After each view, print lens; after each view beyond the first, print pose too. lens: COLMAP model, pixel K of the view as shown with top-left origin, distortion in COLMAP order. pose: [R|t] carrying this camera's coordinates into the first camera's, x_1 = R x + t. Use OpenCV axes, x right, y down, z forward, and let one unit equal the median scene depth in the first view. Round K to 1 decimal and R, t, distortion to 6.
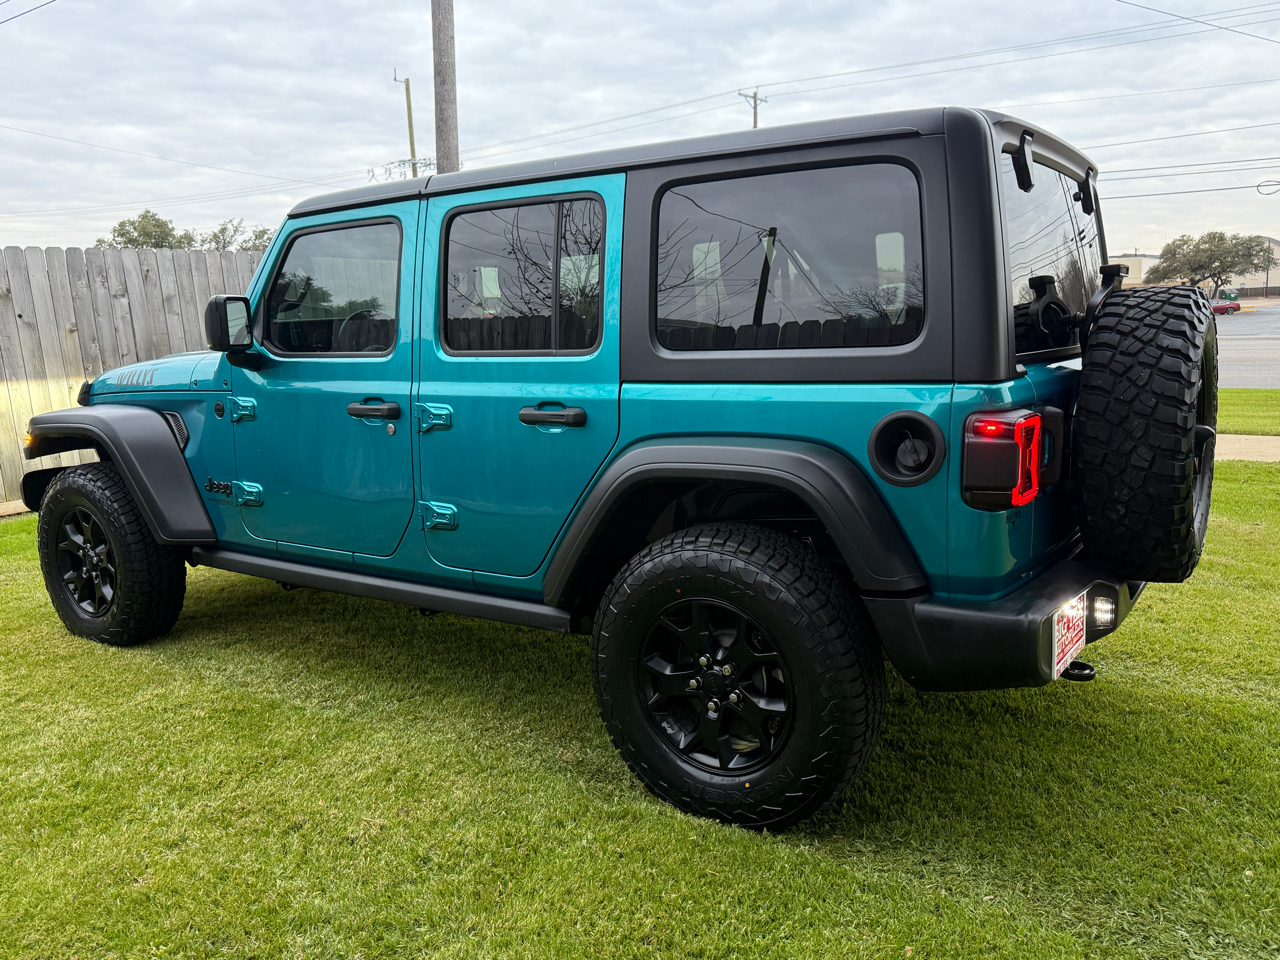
lens RADIAL K [[1013.3, 0, 635.7], [0, 1013.3, 479.0], [0, 0, 1]] dist [0.100945, -0.182850]
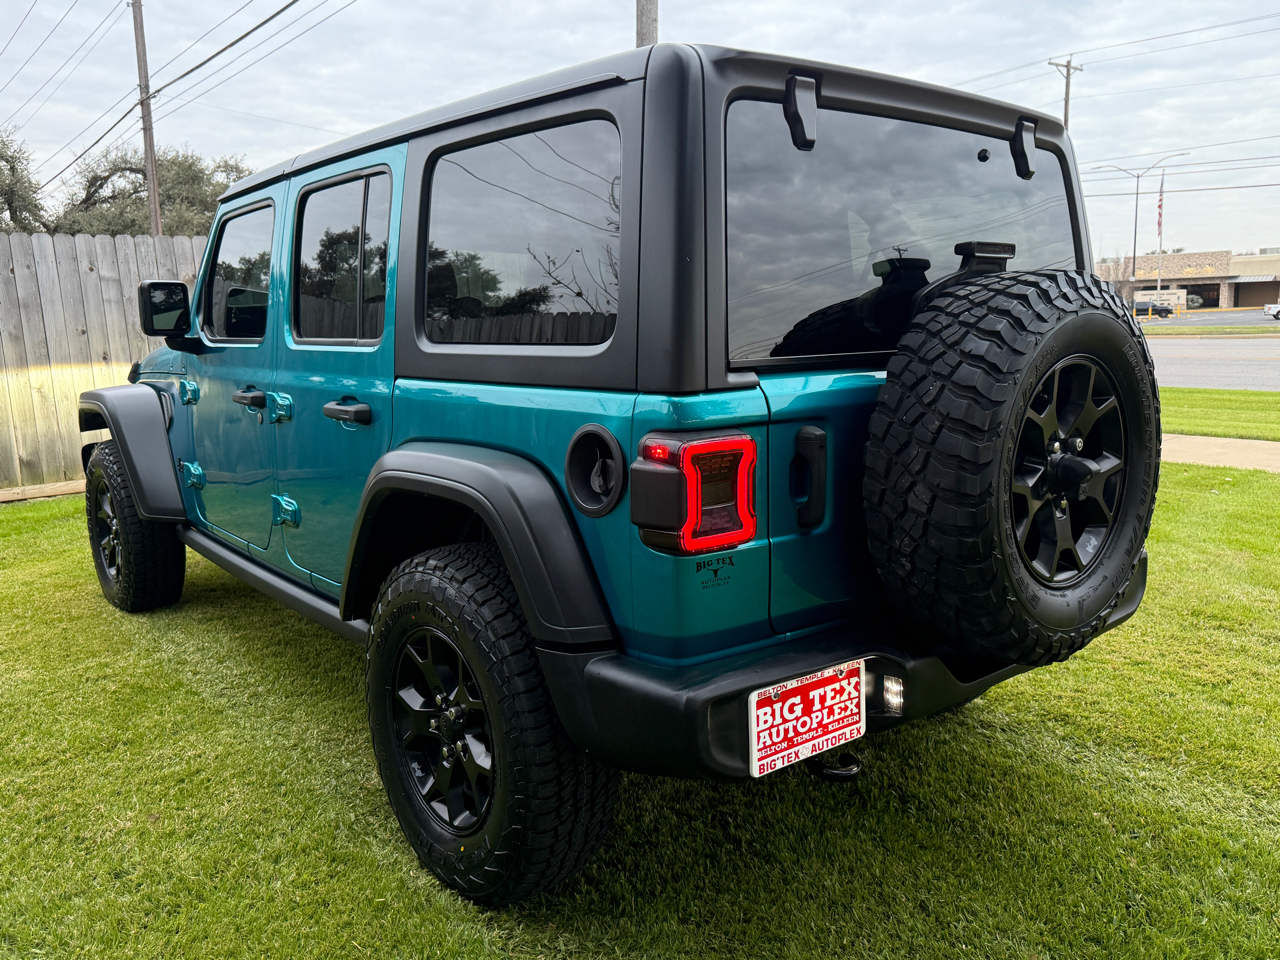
lens RADIAL K [[1013.3, 0, 635.7], [0, 1013.3, 479.0], [0, 0, 1]] dist [0.100945, -0.182850]
pose [[0.959582, 0.055576, -0.275887, 0.477553], [-0.052156, 0.998444, 0.019724, -0.037537], [0.276554, -0.004538, 0.960988, 0.211573]]
